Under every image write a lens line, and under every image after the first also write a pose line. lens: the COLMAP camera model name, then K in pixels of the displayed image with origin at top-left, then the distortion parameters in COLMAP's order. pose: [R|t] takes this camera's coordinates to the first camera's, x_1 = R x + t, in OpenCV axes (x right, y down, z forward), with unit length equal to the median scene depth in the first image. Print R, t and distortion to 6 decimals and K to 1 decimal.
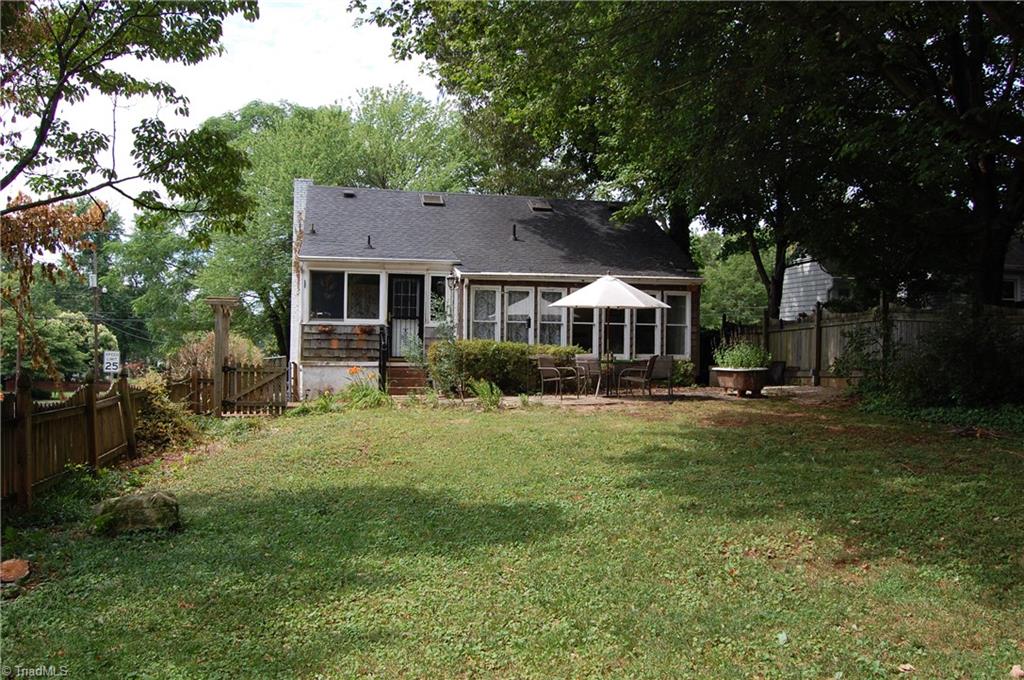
lens RADIAL K [[805.6, 0, 505.3], [0, 805.6, 349.0], [0, 0, 1]] dist [-0.093042, 0.034636]
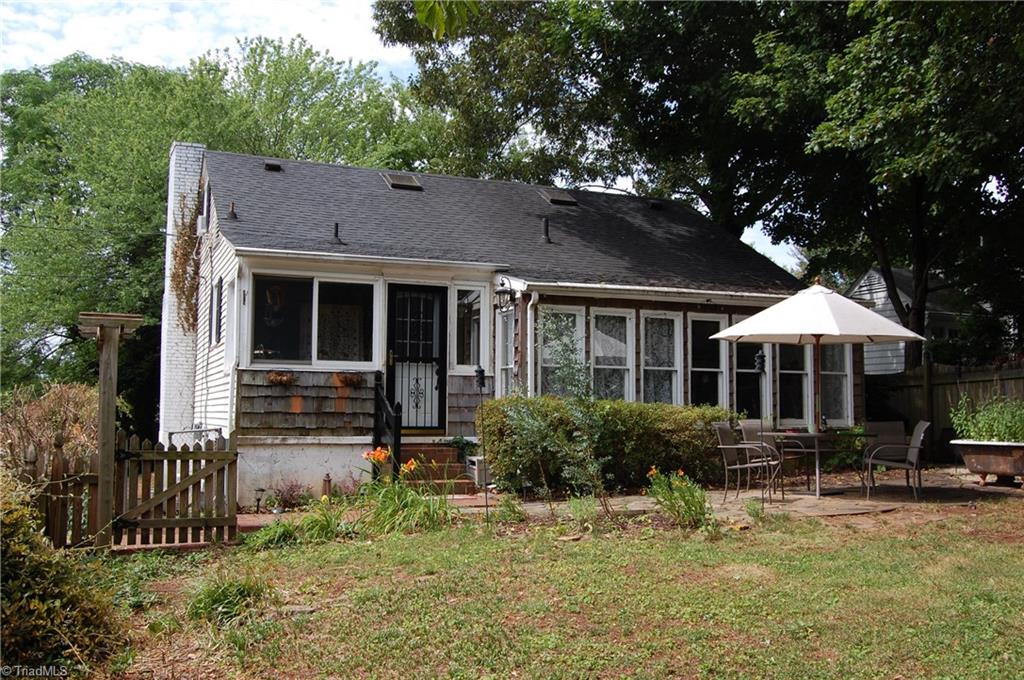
lens RADIAL K [[959.6, 0, 512.0], [0, 959.6, 340.0], [0, 0, 1]] dist [-0.072301, 0.018192]
pose [[0.984176, 0.008349, 0.176997, -0.181144], [0.004820, 0.997258, -0.073840, -0.001432], [-0.177128, 0.073525, 0.981438, 0.309209]]
